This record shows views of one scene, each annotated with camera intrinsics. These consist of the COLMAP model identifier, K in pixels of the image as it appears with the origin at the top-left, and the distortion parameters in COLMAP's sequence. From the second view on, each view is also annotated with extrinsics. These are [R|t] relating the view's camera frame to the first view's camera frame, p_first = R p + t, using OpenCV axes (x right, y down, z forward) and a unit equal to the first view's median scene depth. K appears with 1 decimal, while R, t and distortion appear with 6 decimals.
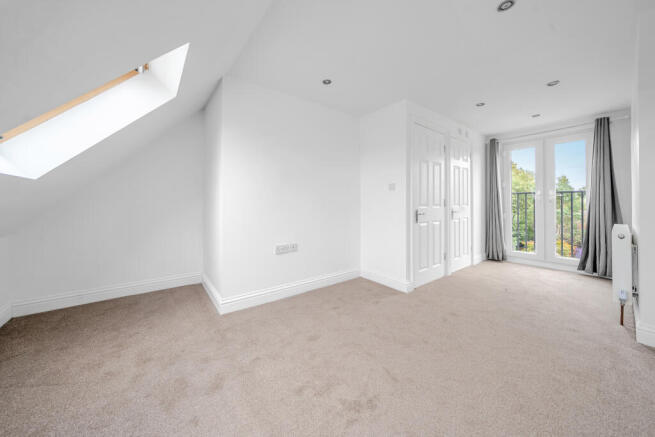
lens RADIAL K [[224.9, 0, 327.9], [0, 224.9, 202.1], [0, 0, 1]] dist [0.001454, 0.000142]
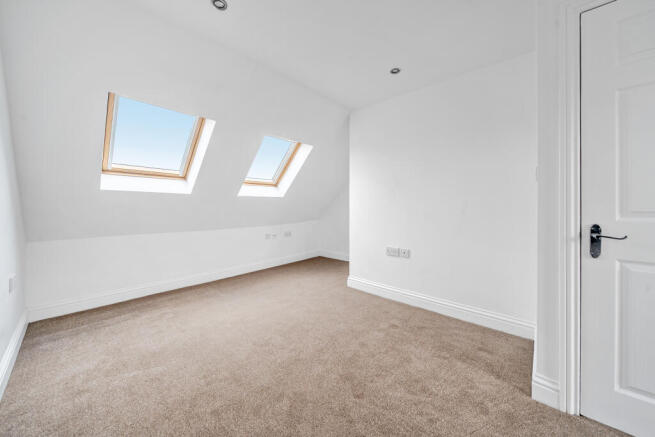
lens RADIAL K [[234.2, 0, 327.4], [0, 234.2, 206.3], [0, 0, 1]] dist [-0.000126, 0.000003]
pose [[0.172108, -0.000672, -0.985078, 0.787733], [0.015205, 0.999882, 0.001975, -0.003122], [0.984961, -0.015318, 0.172098, 0.523635]]
